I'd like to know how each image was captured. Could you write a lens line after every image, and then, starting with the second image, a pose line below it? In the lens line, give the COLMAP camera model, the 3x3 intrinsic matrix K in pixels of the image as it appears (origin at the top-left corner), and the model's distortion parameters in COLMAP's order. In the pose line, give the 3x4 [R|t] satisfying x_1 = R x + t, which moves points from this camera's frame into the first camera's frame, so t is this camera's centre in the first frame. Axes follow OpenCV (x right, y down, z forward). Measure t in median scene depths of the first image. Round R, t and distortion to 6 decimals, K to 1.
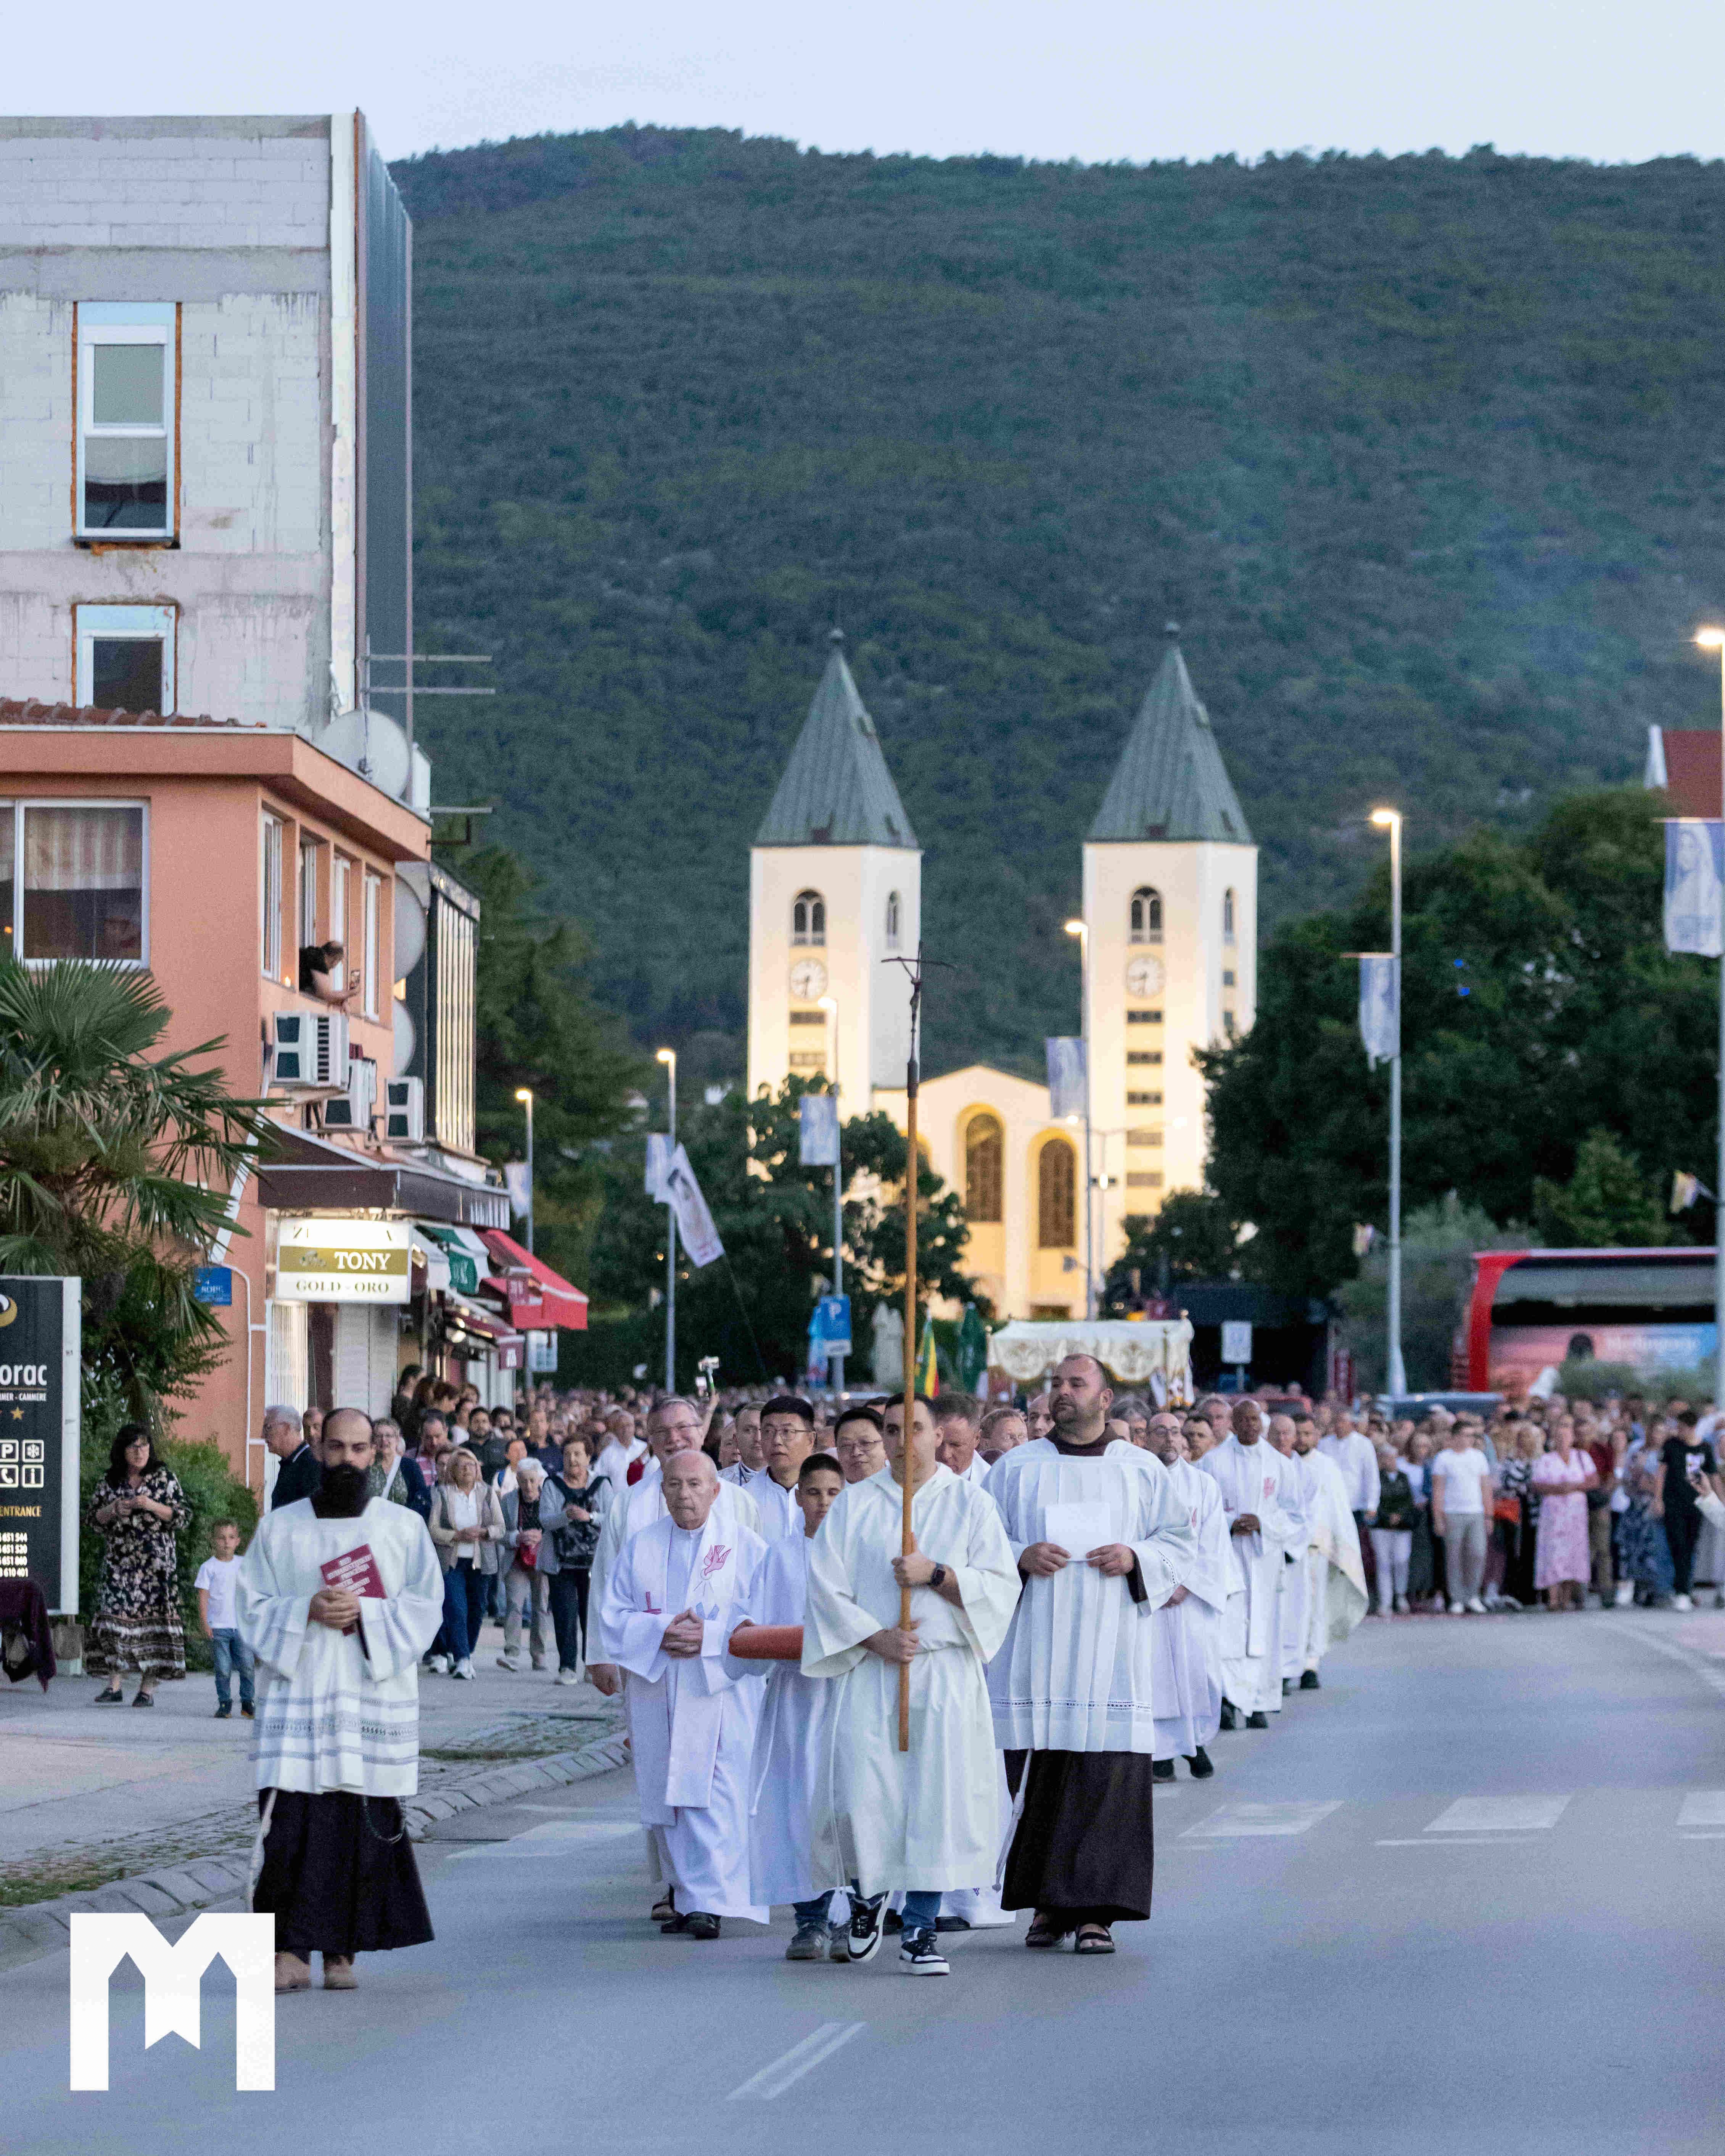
lens RADIAL K [[10398.3, 0, 862.5], [0, 10398.3, 1078.0], [0, 0, 1]] dist [0.226400, 1.007014]
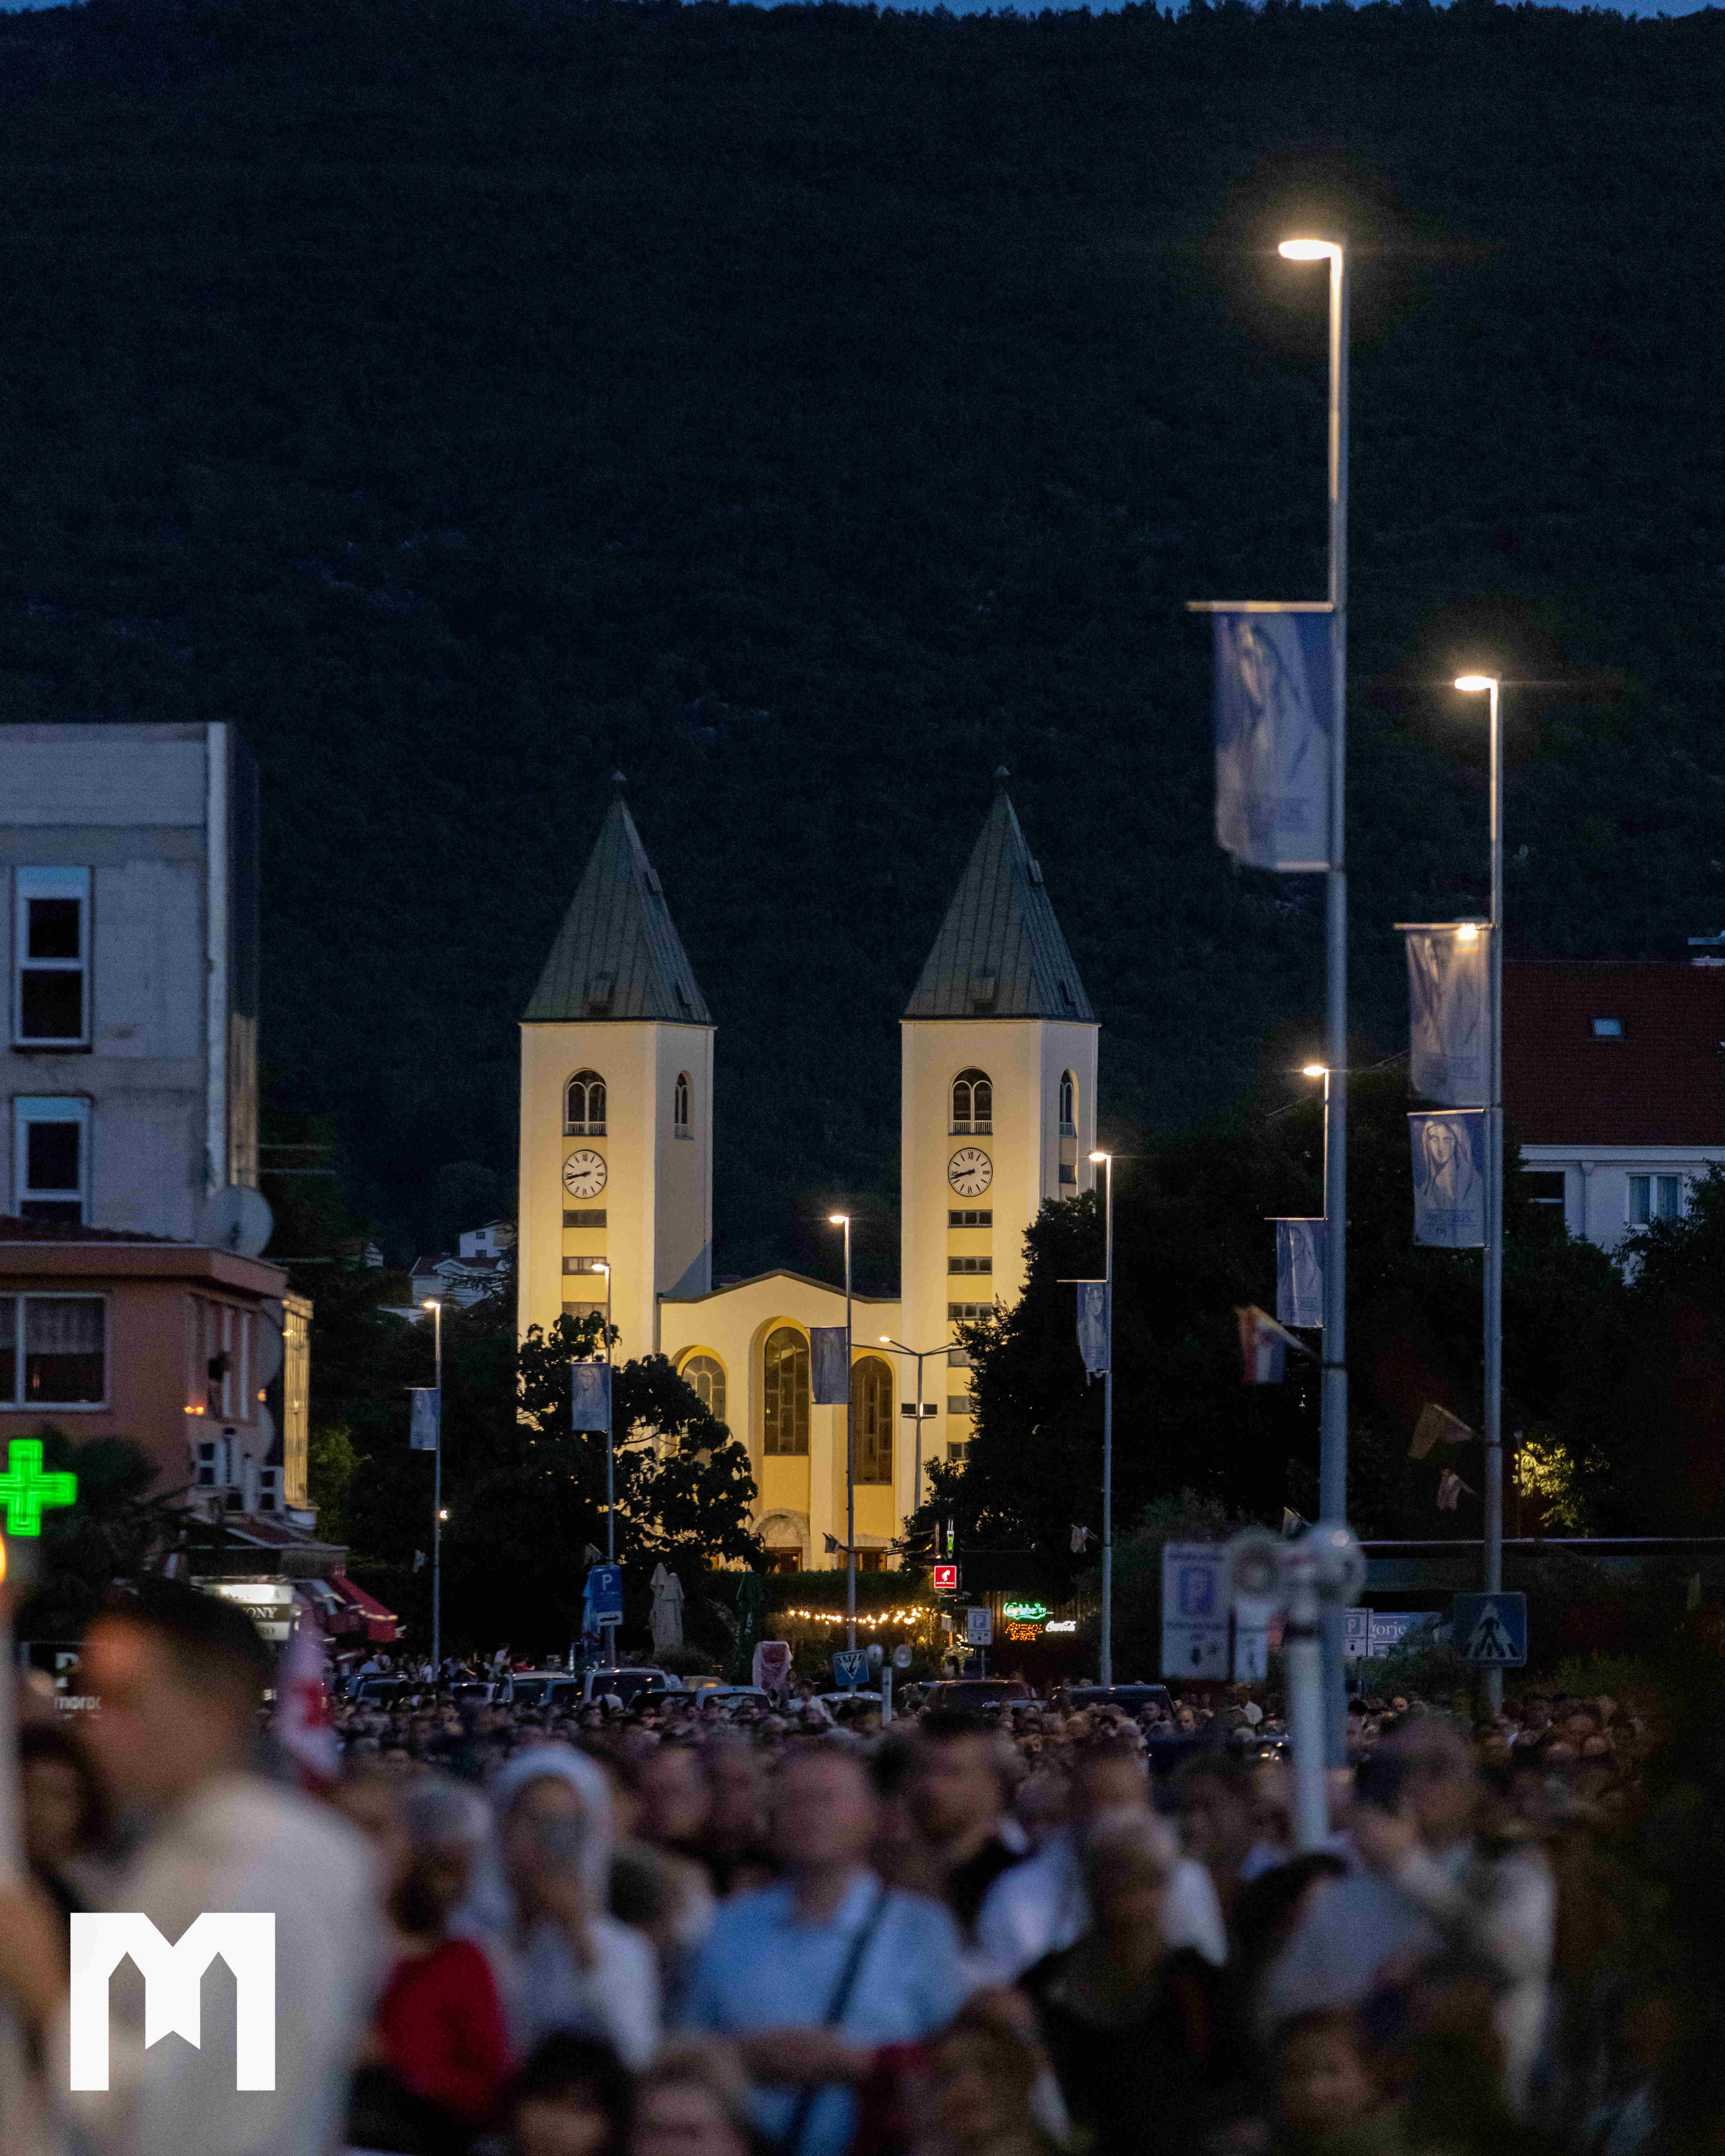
lens RADIAL K [[13676.3, 0, 862.5], [0, 13676.3, 1078.0], [0, 0, 1]] dist [-0.120484, -5.268841]
pose [[0.999894, 0.000391, 0.014558, 0.002086], [-0.000246, 0.999950, -0.009969, -0.009674], [-0.014561, 0.009965, 0.999844, -0.230959]]
